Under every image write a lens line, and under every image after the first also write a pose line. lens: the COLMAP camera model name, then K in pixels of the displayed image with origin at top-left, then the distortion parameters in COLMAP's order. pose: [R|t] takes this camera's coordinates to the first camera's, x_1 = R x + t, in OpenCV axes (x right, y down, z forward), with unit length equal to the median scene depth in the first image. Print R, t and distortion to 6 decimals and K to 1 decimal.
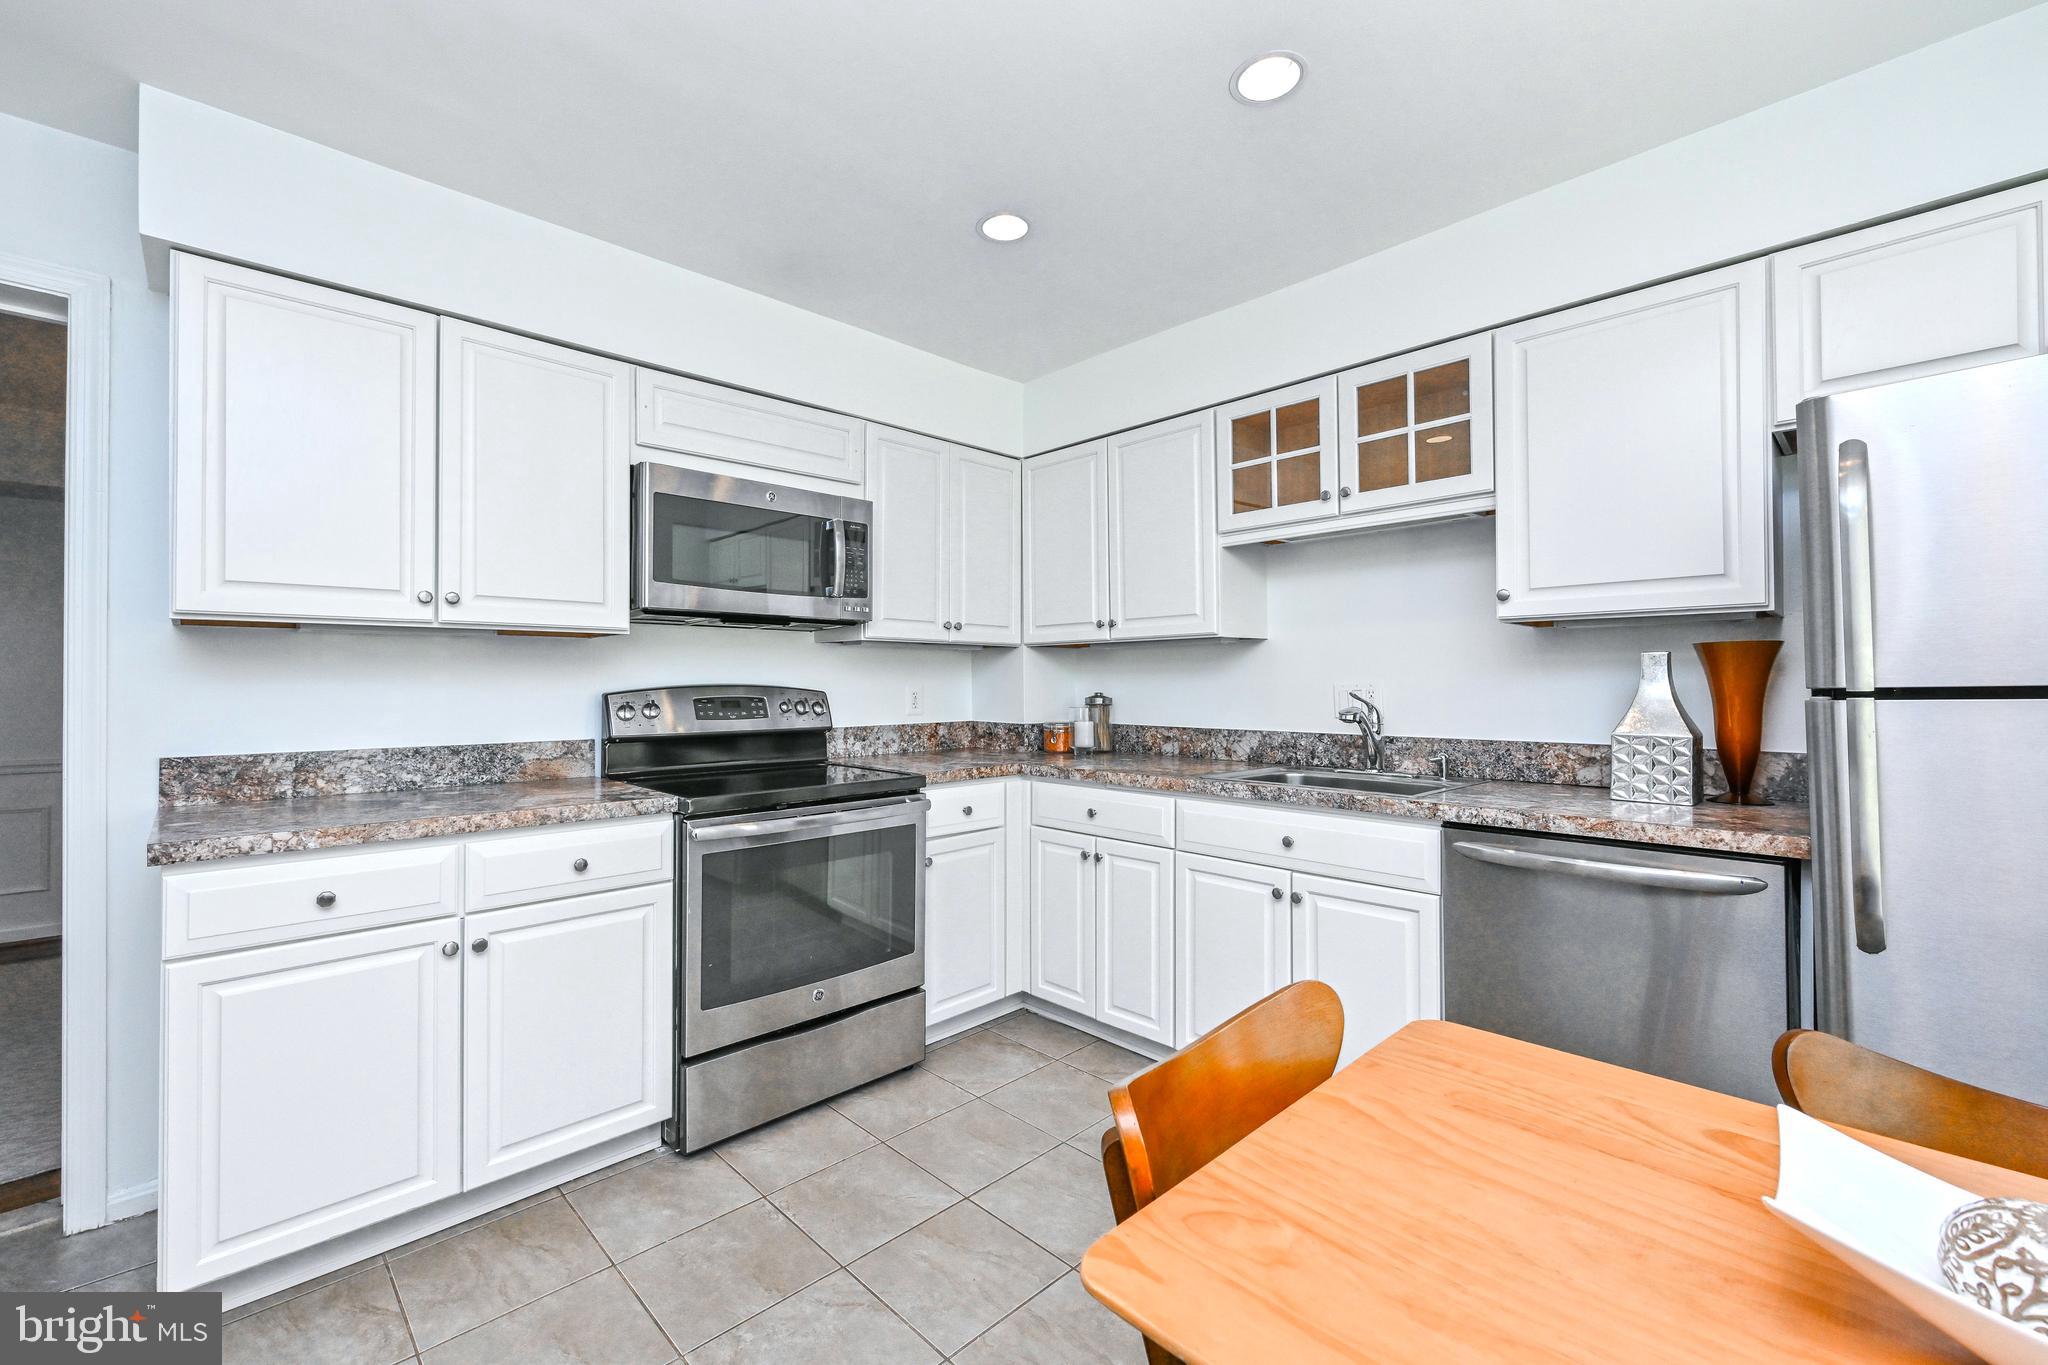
lens RADIAL K [[841.3, 0, 1030.2], [0, 841.3, 676.5], [0, 0, 1]] dist [-0.001482, -0.000308]
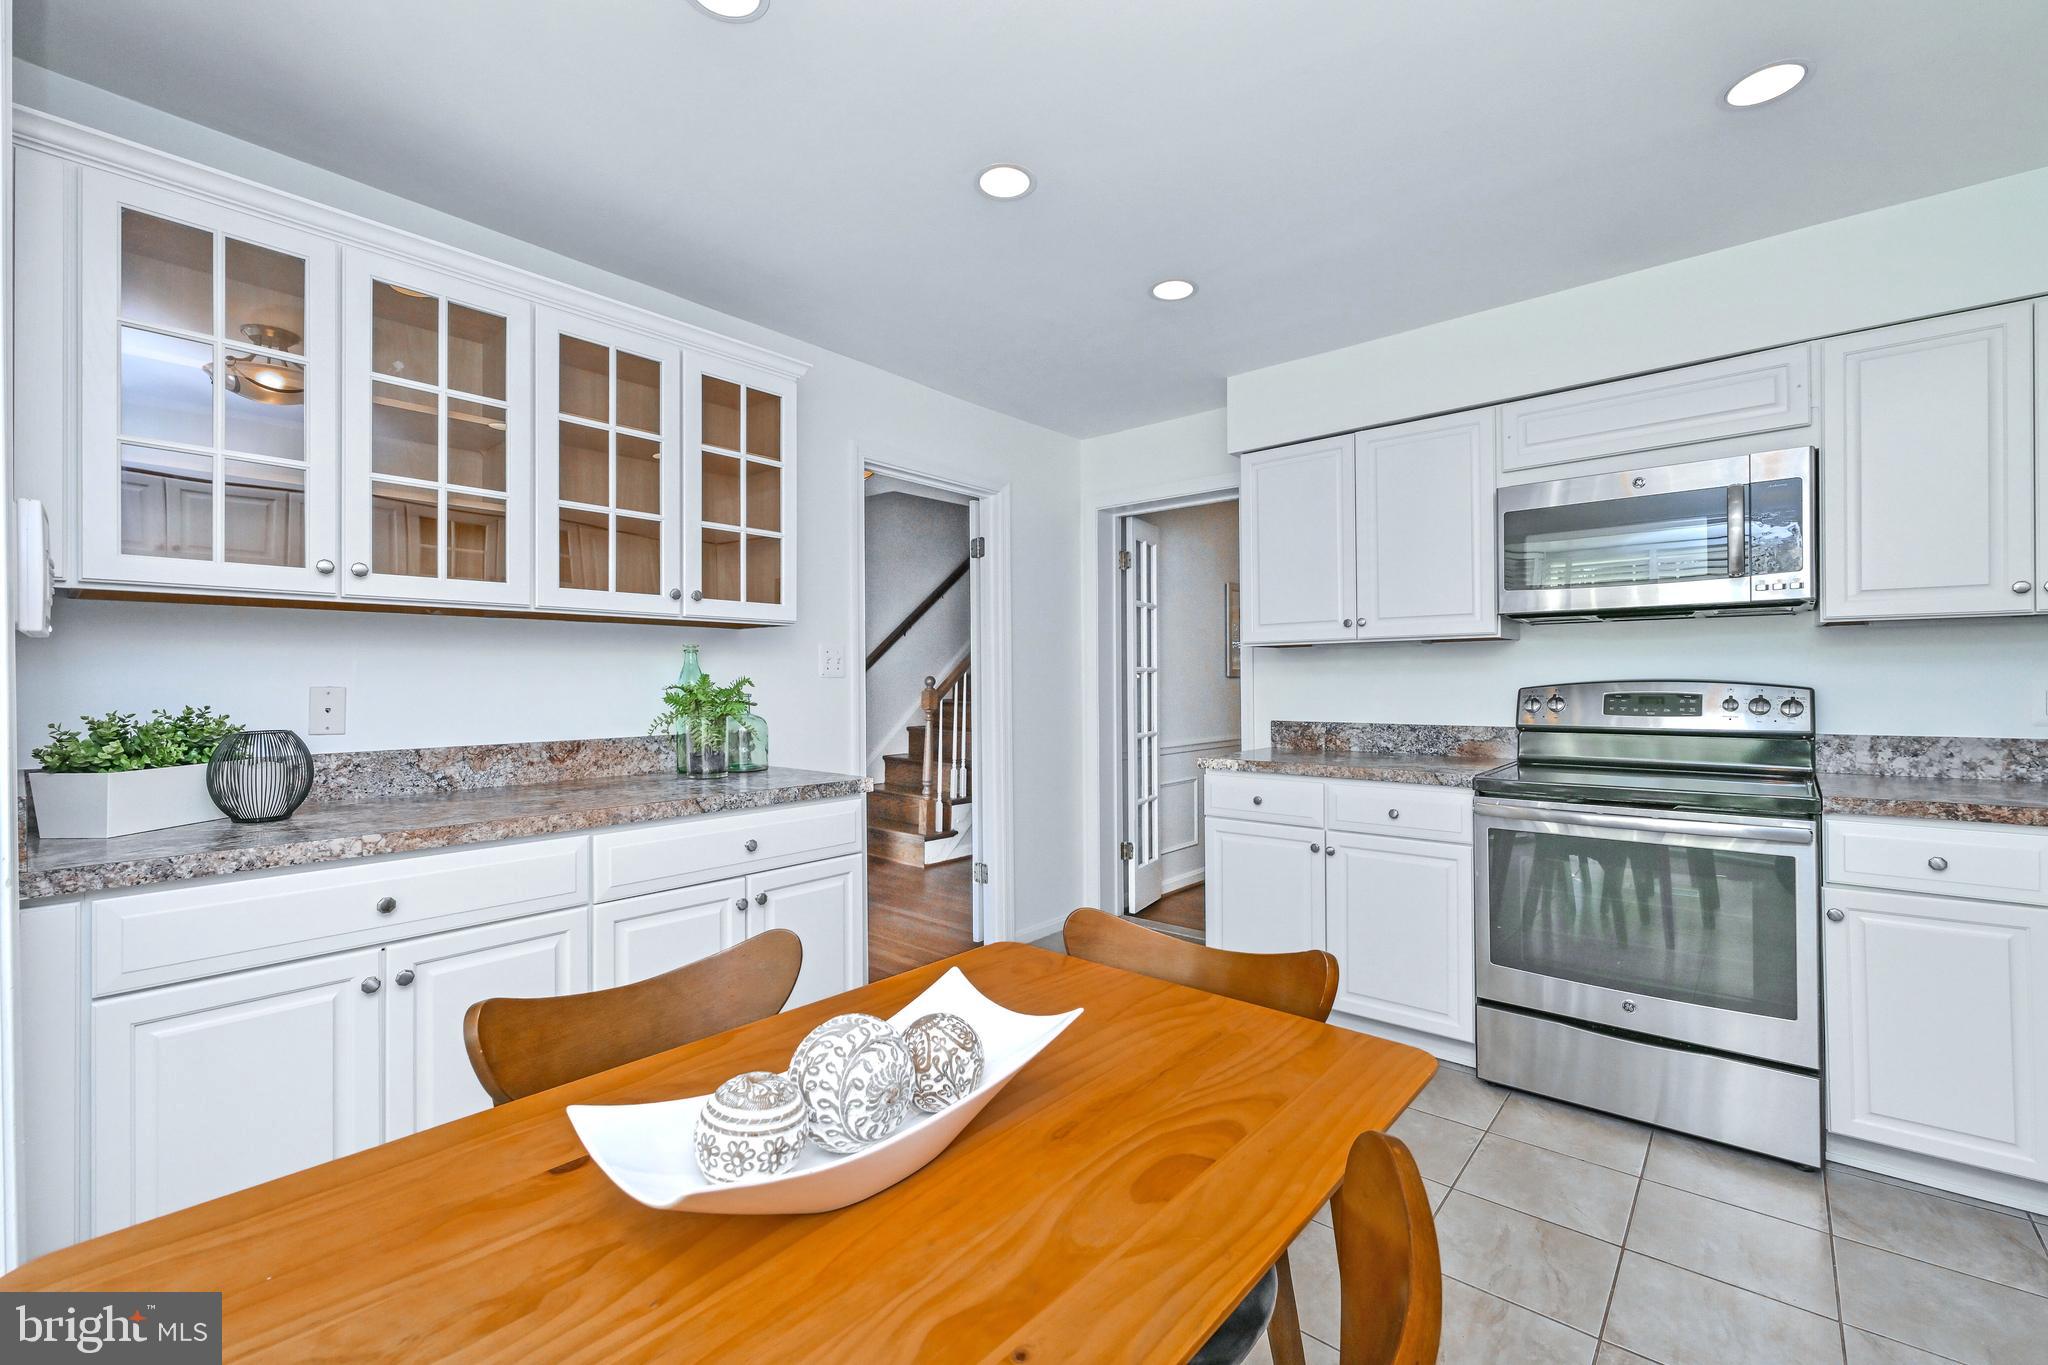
lens RADIAL K [[857.2, 0, 1024.0], [0, 857.2, 682.5], [0, 0, 1]] dist [0.000157, 0.000227]
pose [[0.091339, 0.003150, -0.995815, 0.631165], [0.014252, 0.999888, 0.004470, -0.002082], [0.995718, -0.014601, 0.091284, 0.226456]]
